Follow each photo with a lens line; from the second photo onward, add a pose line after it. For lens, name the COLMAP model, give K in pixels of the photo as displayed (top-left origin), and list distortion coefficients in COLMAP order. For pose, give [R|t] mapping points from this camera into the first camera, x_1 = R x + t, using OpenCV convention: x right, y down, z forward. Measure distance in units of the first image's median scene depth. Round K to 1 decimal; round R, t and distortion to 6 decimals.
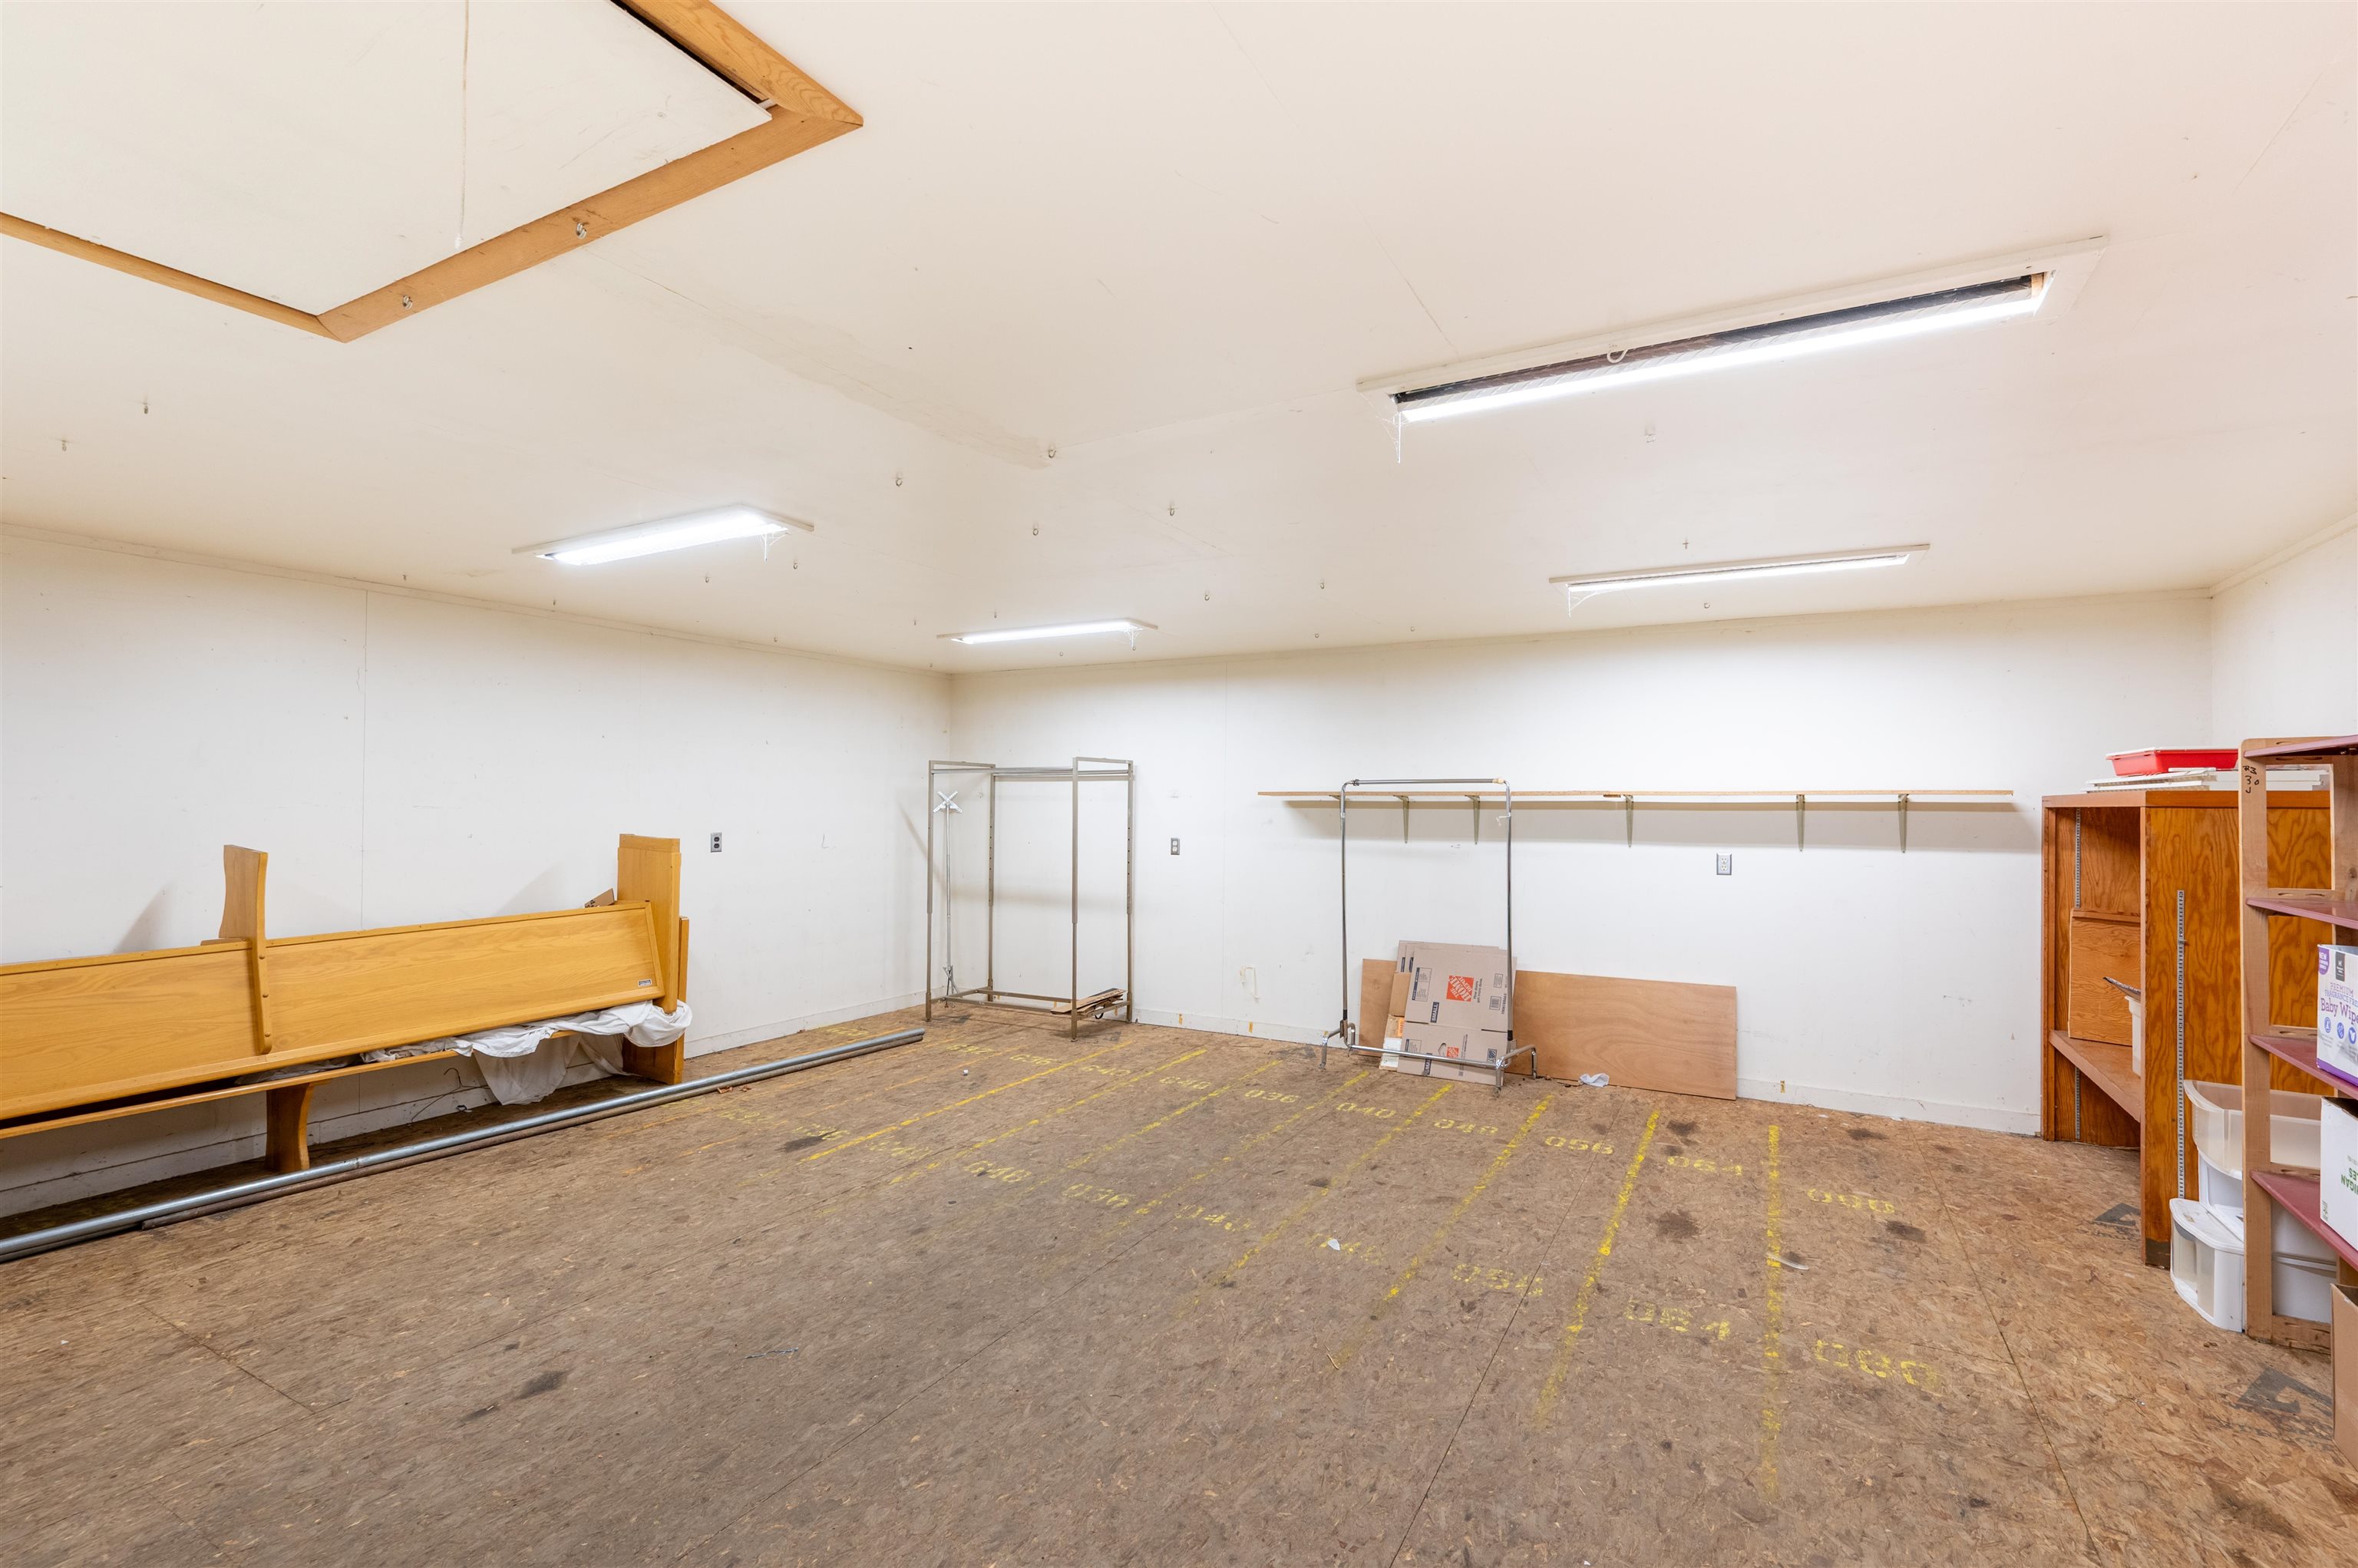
lens RADIAL K [[1011.4, 0, 1240.4], [0, 1011.4, 793.4], [0, 0, 1]] dist [0.001808, 0.000032]
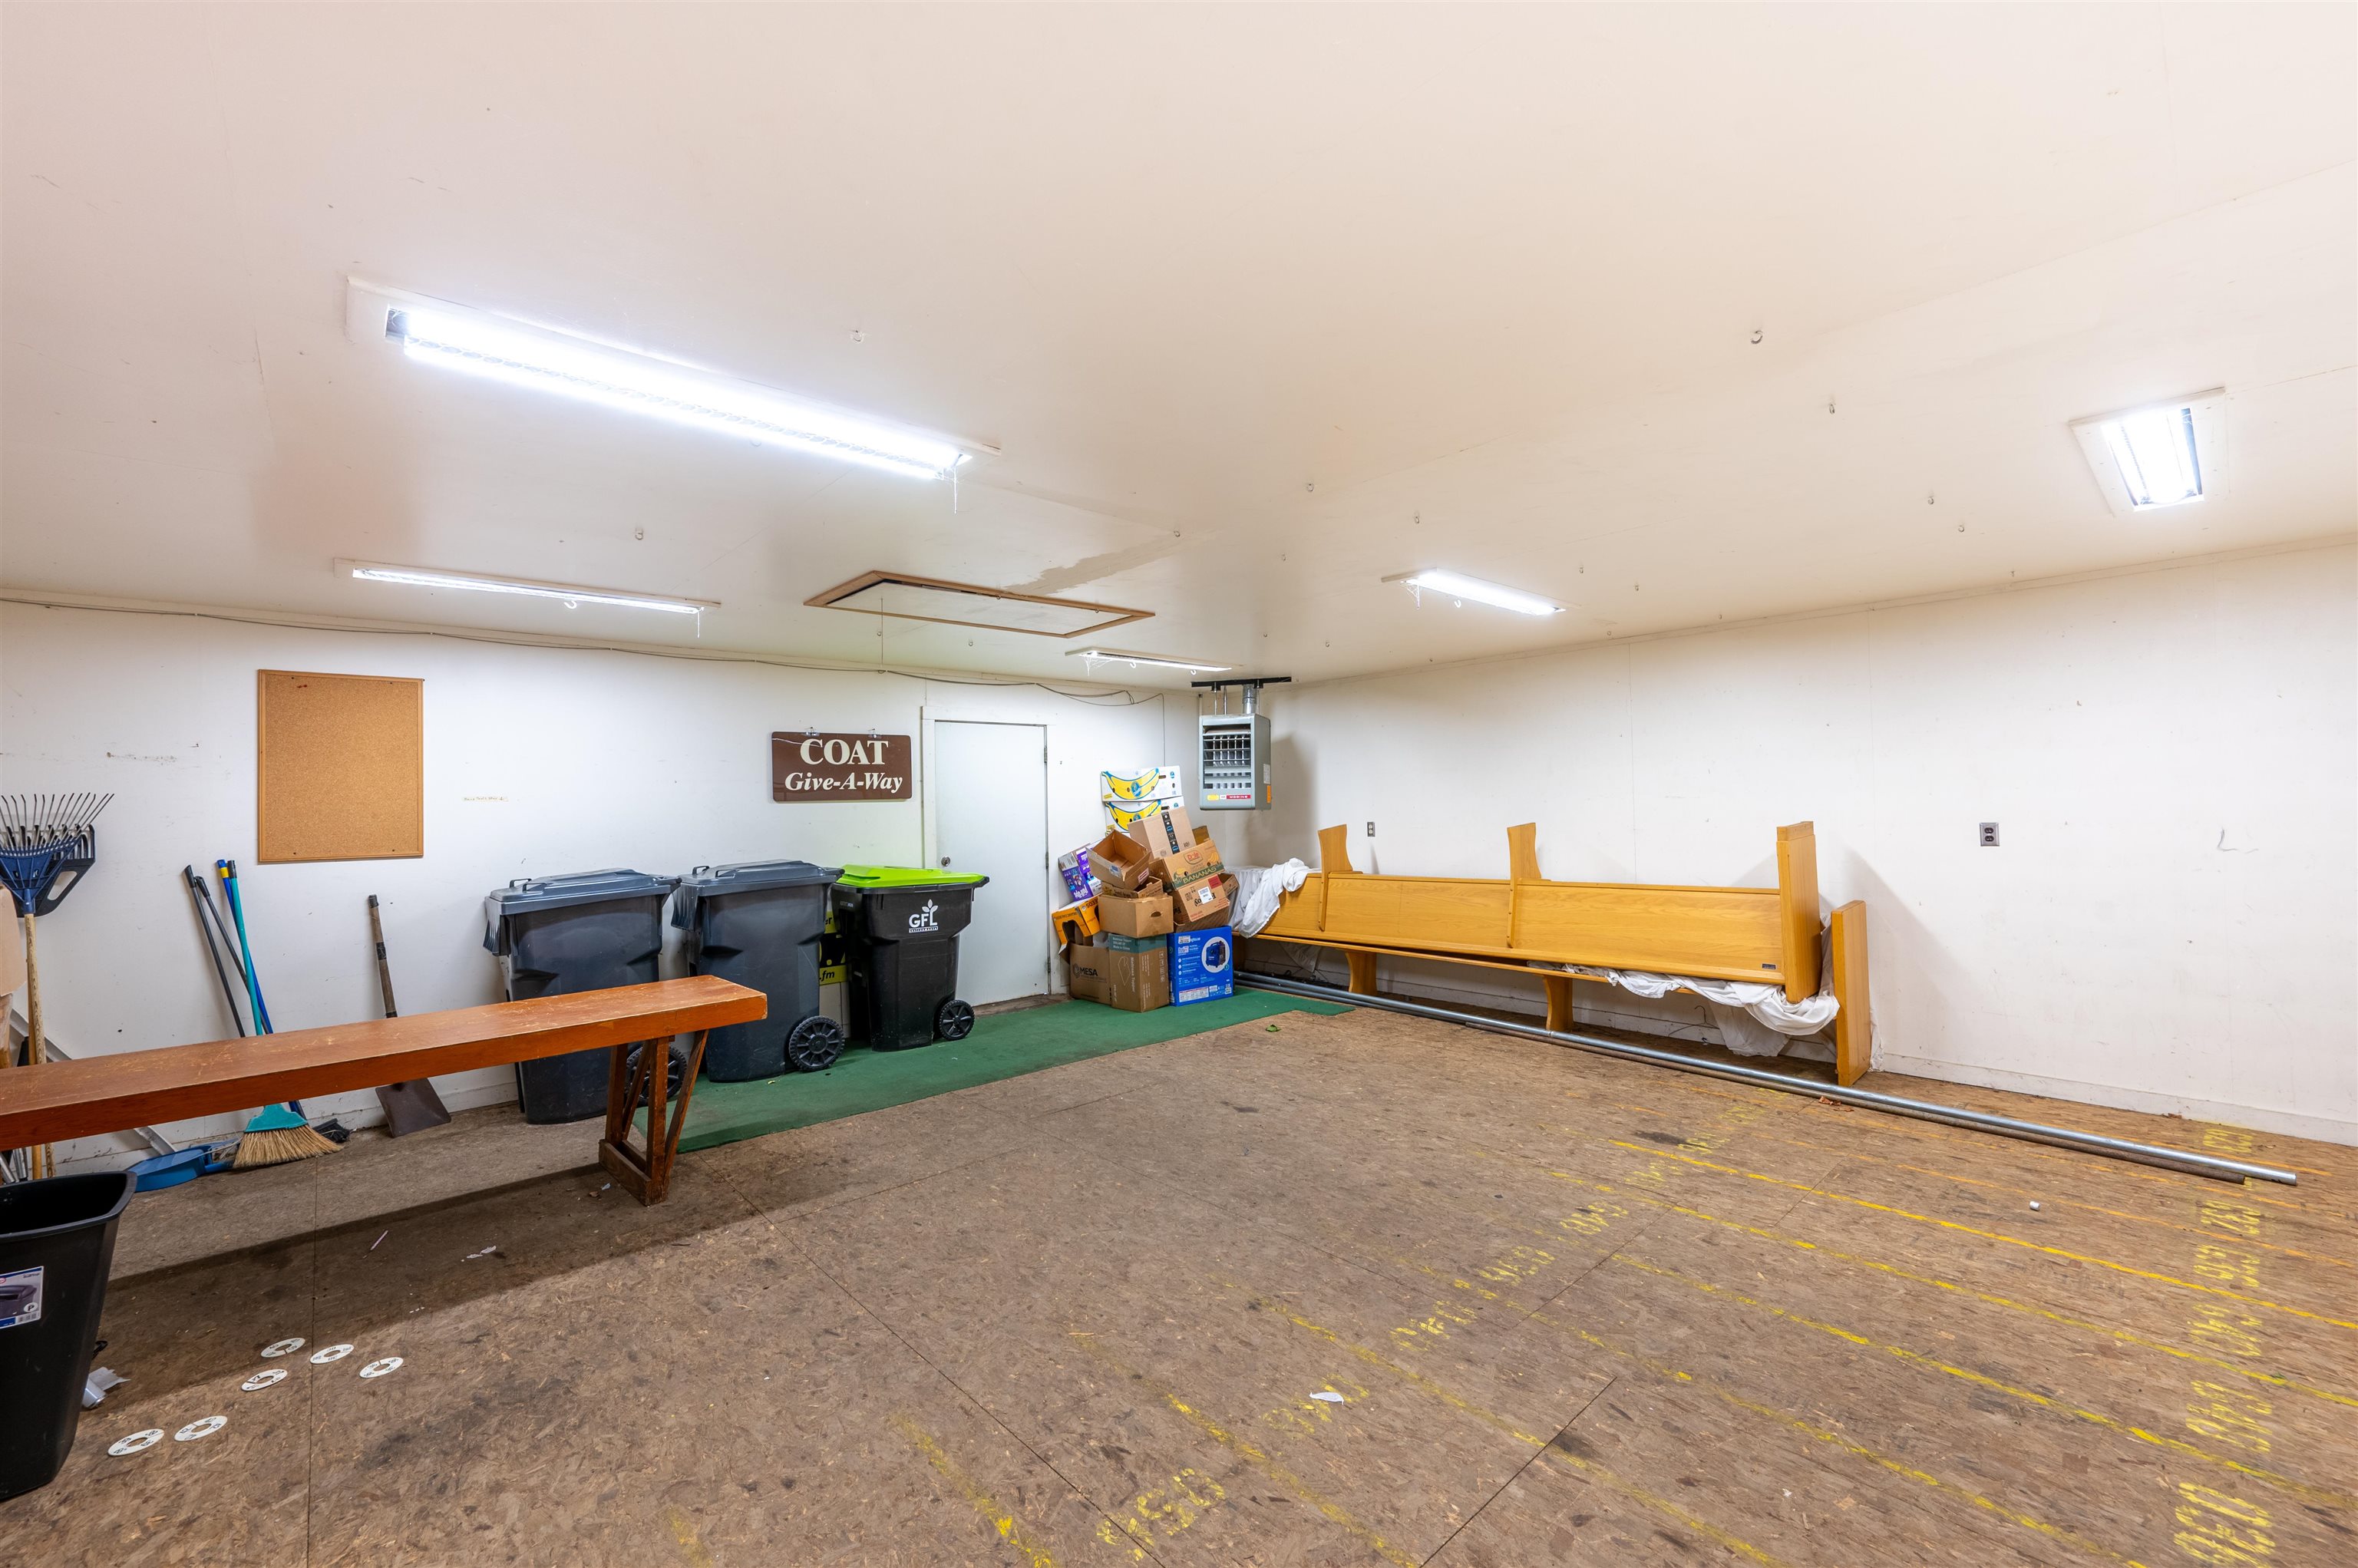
lens RADIAL K [[962.8, 0, 1179.0], [0, 962.8, 784.0], [0, 0, 1]] dist [-0.000325, 0.000068]
pose [[-0.349083, -0.017065, -0.936936, 0.590706], [0.029351, 0.999145, -0.029134, 0.014535], [0.936632, -0.037670, -0.348284, 0.864495]]
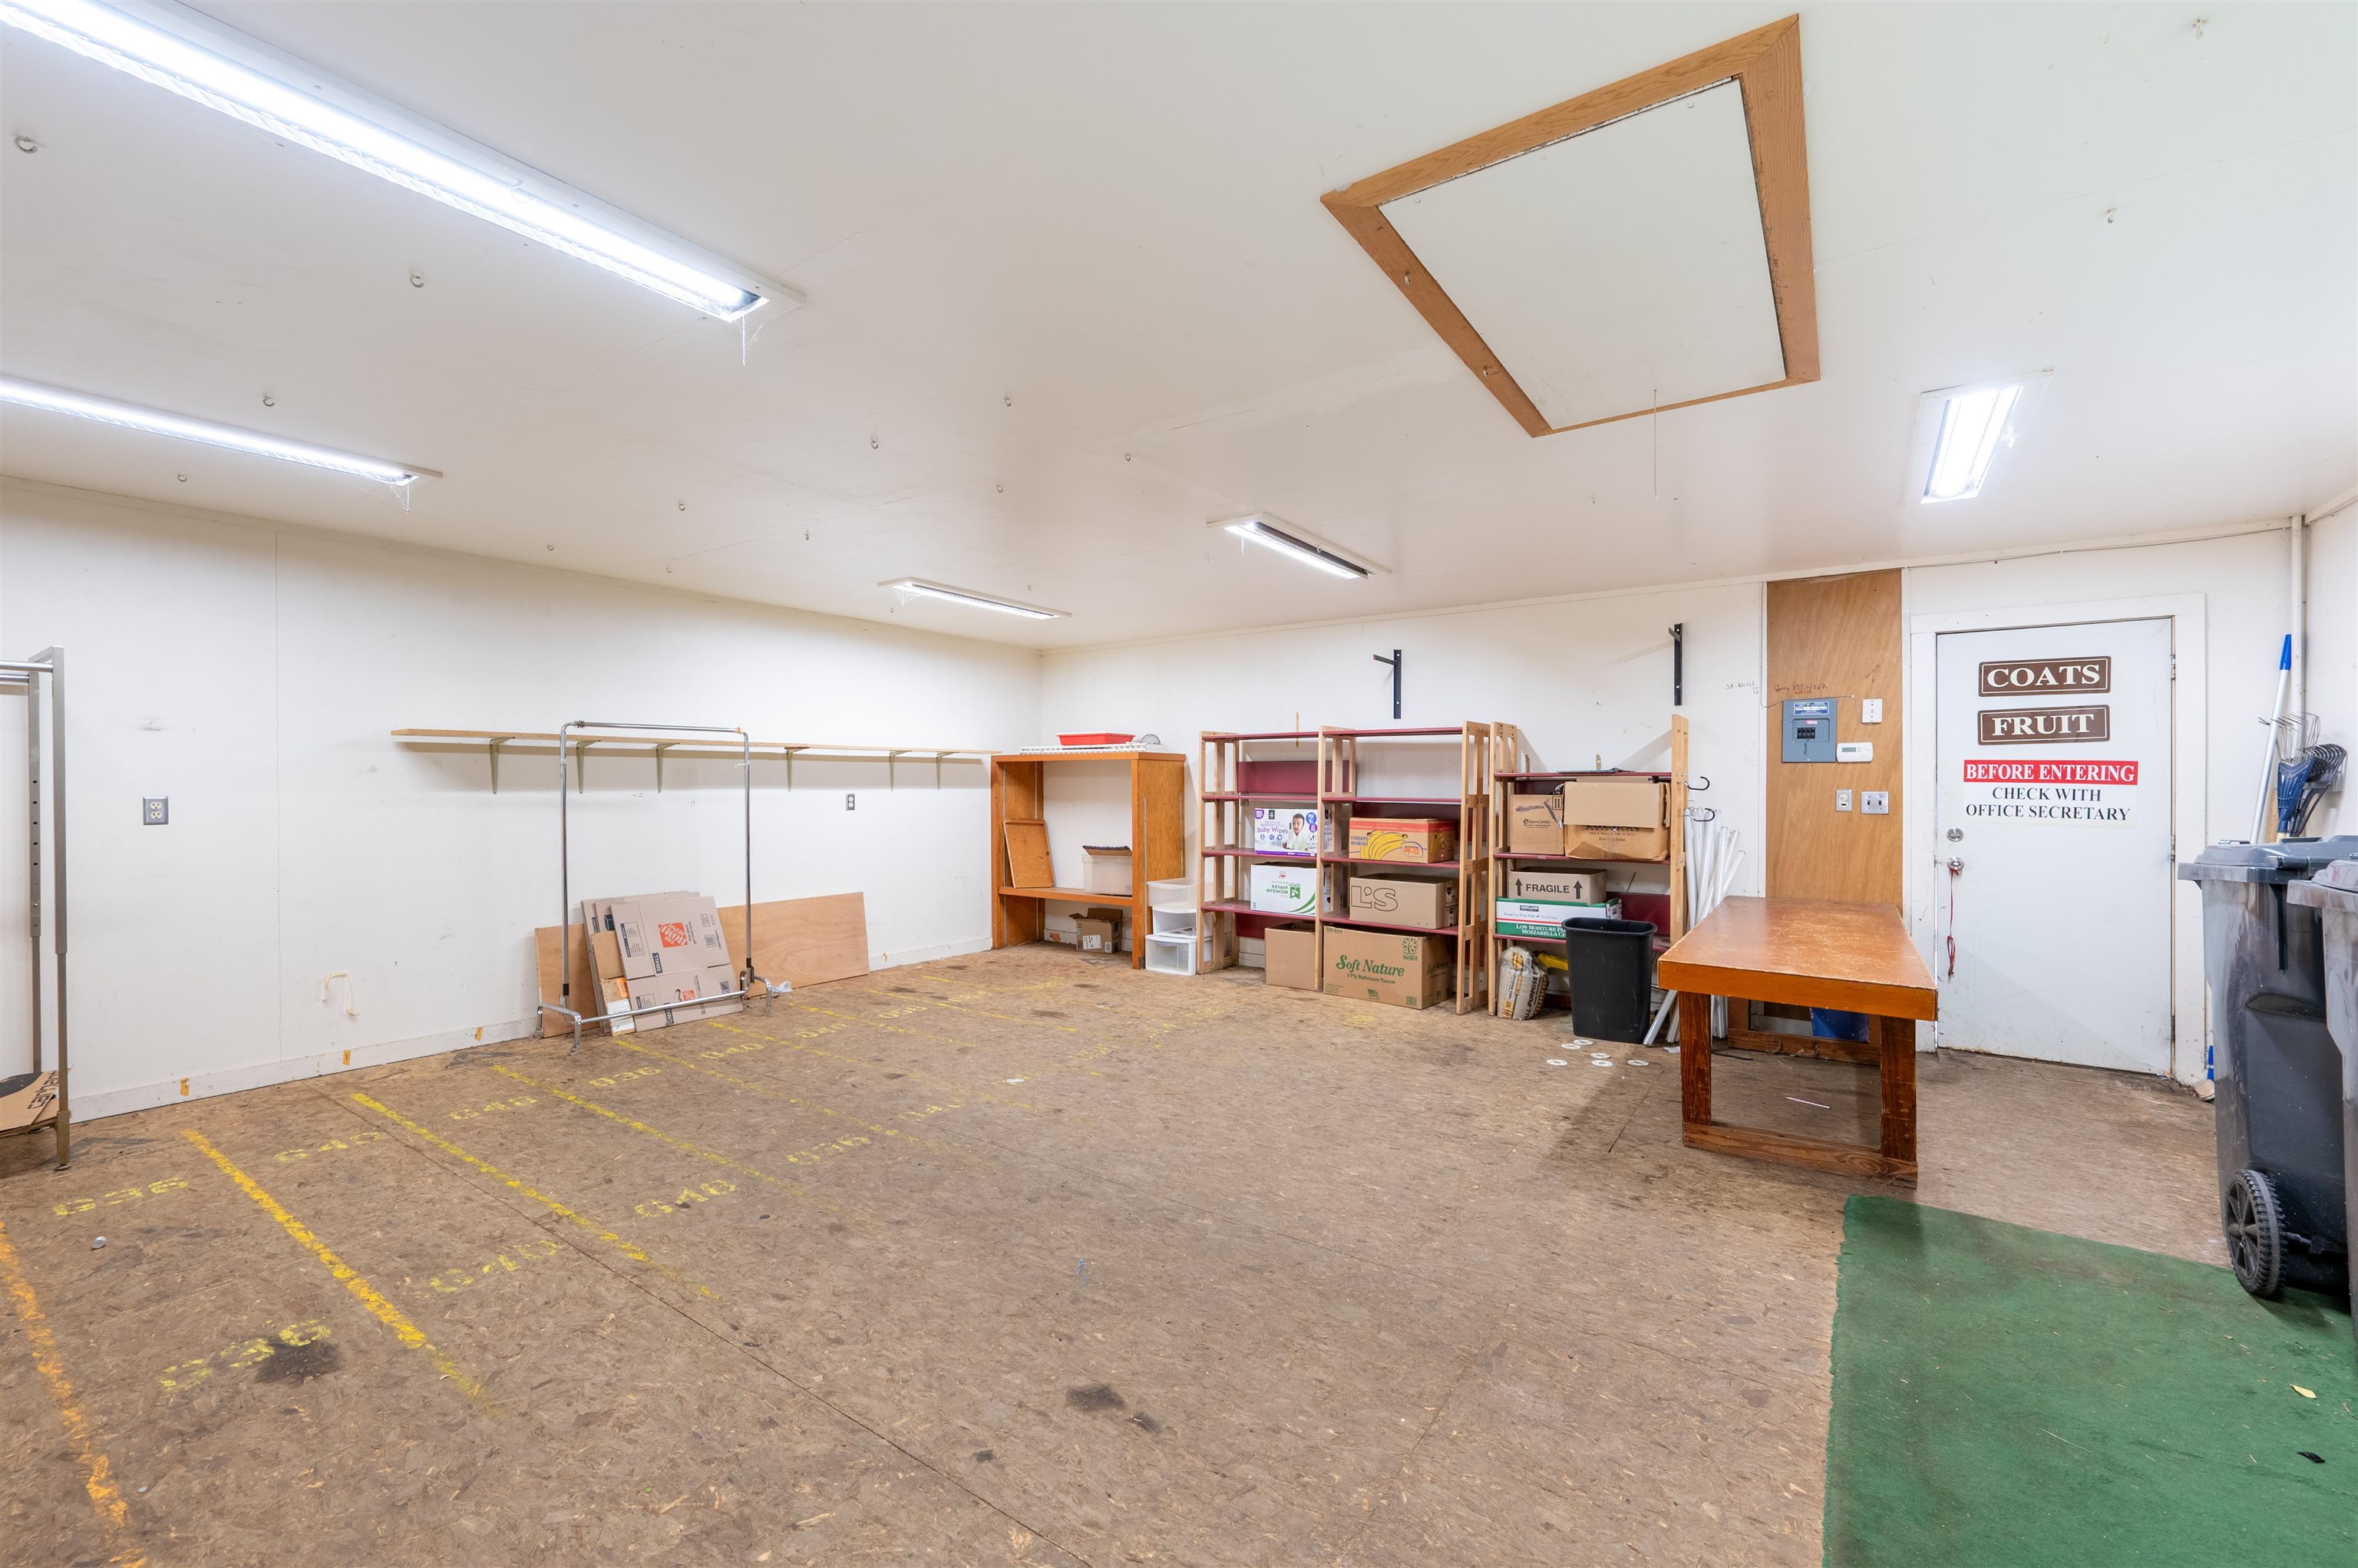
lens RADIAL K [[962.8, 0, 1179.0], [0, 962.8, 784.0], [0, 0, 1]] dist [-0.000325, 0.000068]
pose [[0.132459, -0.005944, 0.991171, -0.829472], [-0.010922, 0.999913, 0.007456, 0.037580], [-0.991128, -0.011813, 0.132382, 0.469228]]
